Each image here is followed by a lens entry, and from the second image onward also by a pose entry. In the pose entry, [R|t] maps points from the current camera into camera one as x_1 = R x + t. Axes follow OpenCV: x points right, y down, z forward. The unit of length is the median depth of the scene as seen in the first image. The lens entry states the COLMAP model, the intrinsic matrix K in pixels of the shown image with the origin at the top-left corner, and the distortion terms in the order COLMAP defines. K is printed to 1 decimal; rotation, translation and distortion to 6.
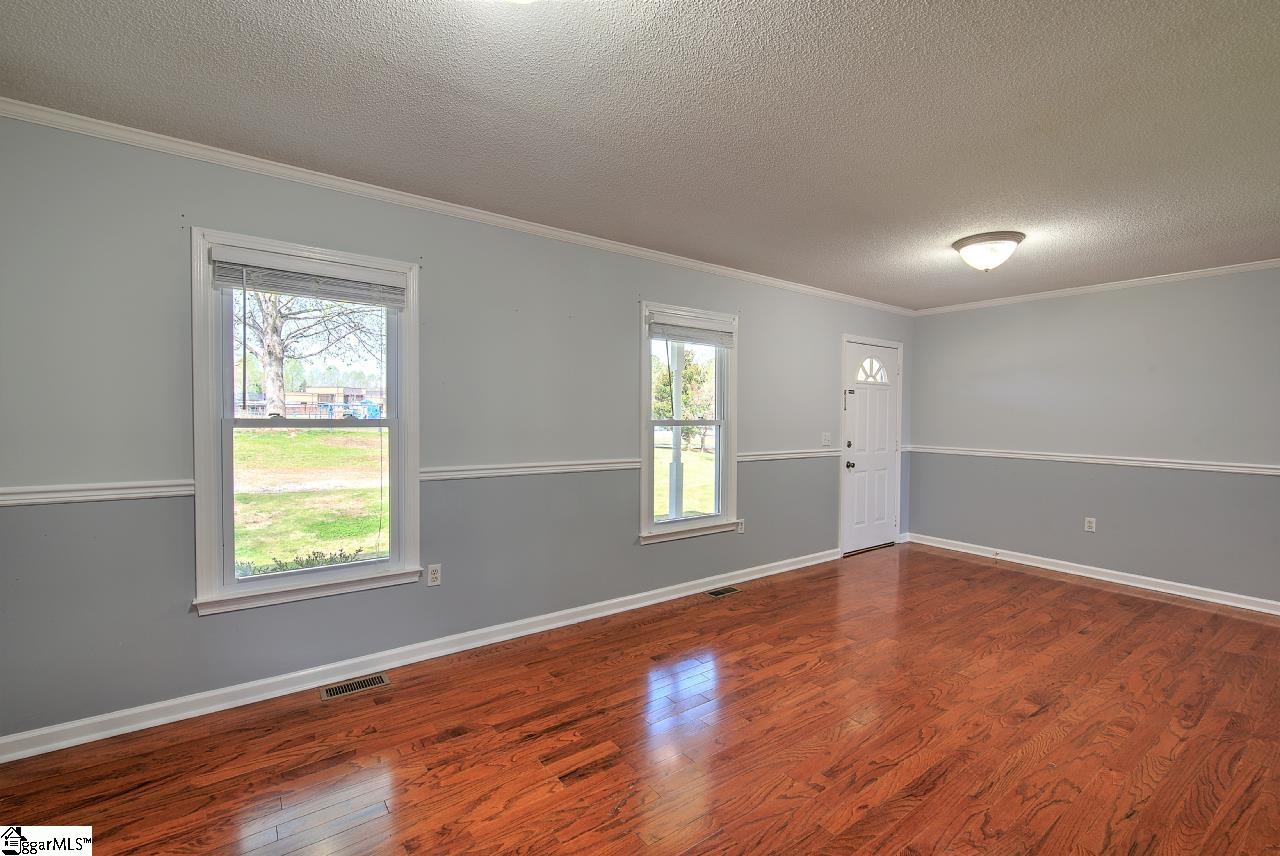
lens RADIAL K [[549.6, 0, 640.0], [0, 549.6, 428.0], [0, 0, 1]] dist [-0.002645, -0.000418]
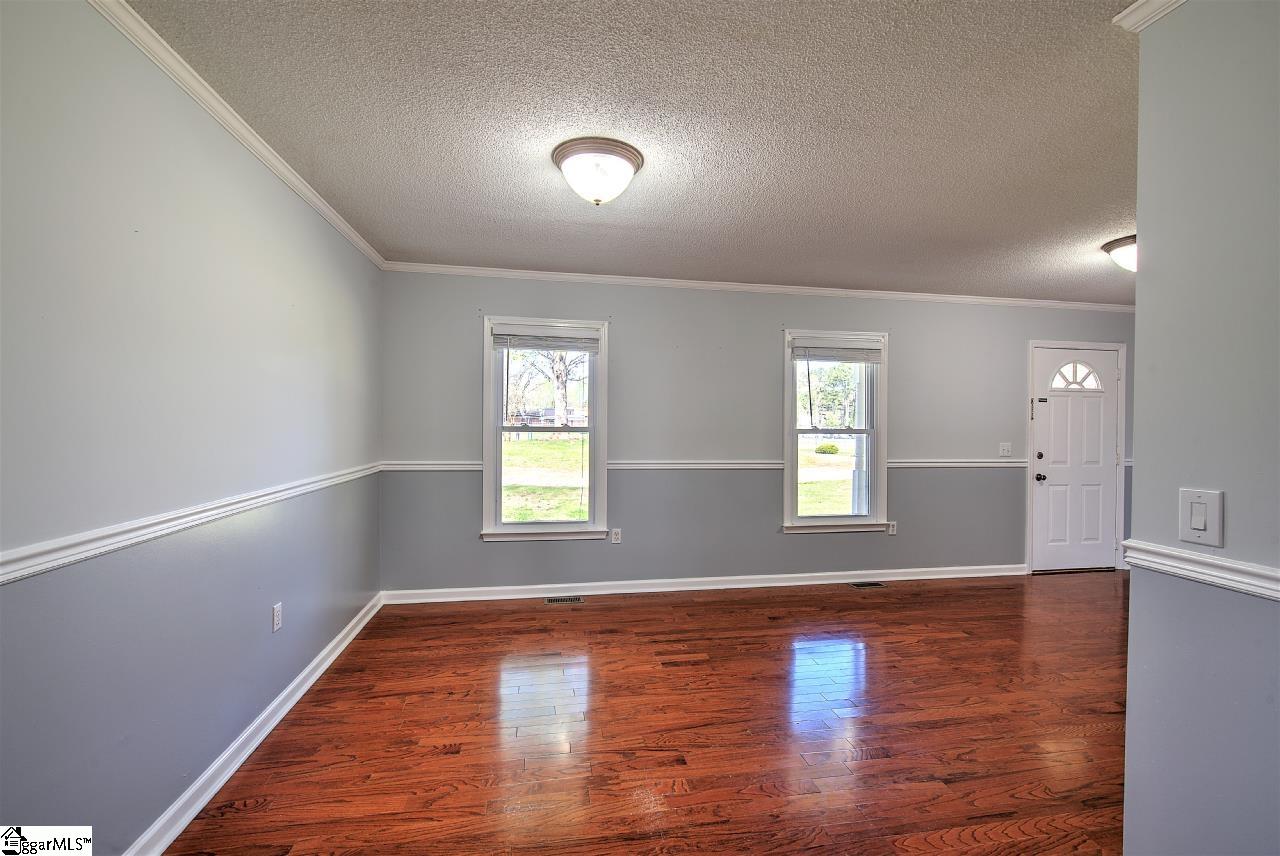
lens RADIAL K [[549.6, 0, 640.0], [0, 549.6, 428.0], [0, 0, 1]] dist [-0.002645, -0.000418]
pose [[0.898231, 0.000400, -0.439523, 0.270988], [-0.010472, 0.999735, -0.020490, 0.013302], [0.439399, 0.023008, 0.897997, -0.232701]]
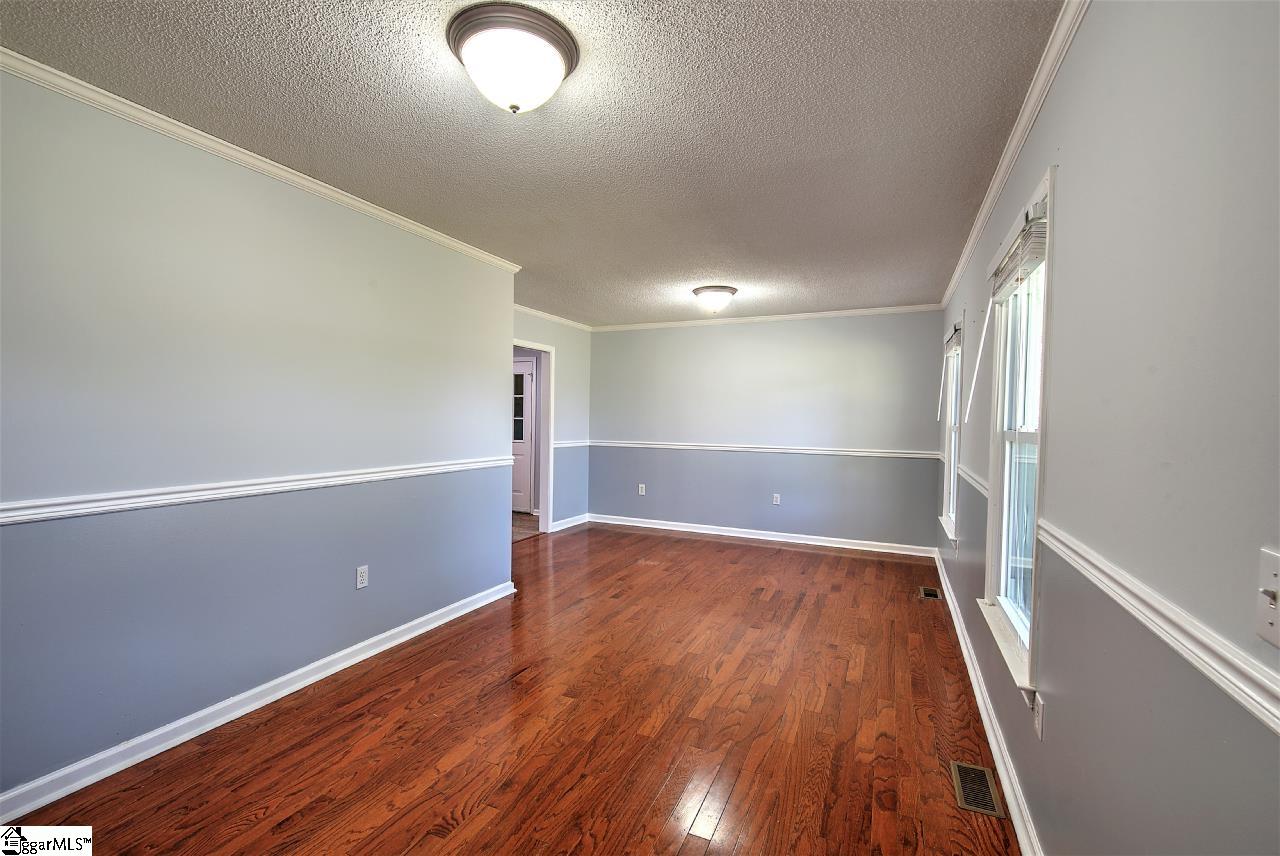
lens RADIAL K [[554.9, 0, 648.4], [0, 554.9, 429.9], [0, 0, 1]] dist [0.004839, 0.000084]
pose [[-0.862259, -0.011610, -0.506334, 0.784842], [-0.038861, 0.998307, 0.043288, -0.031559], [0.504974, 0.057002, -0.861250, 1.518313]]
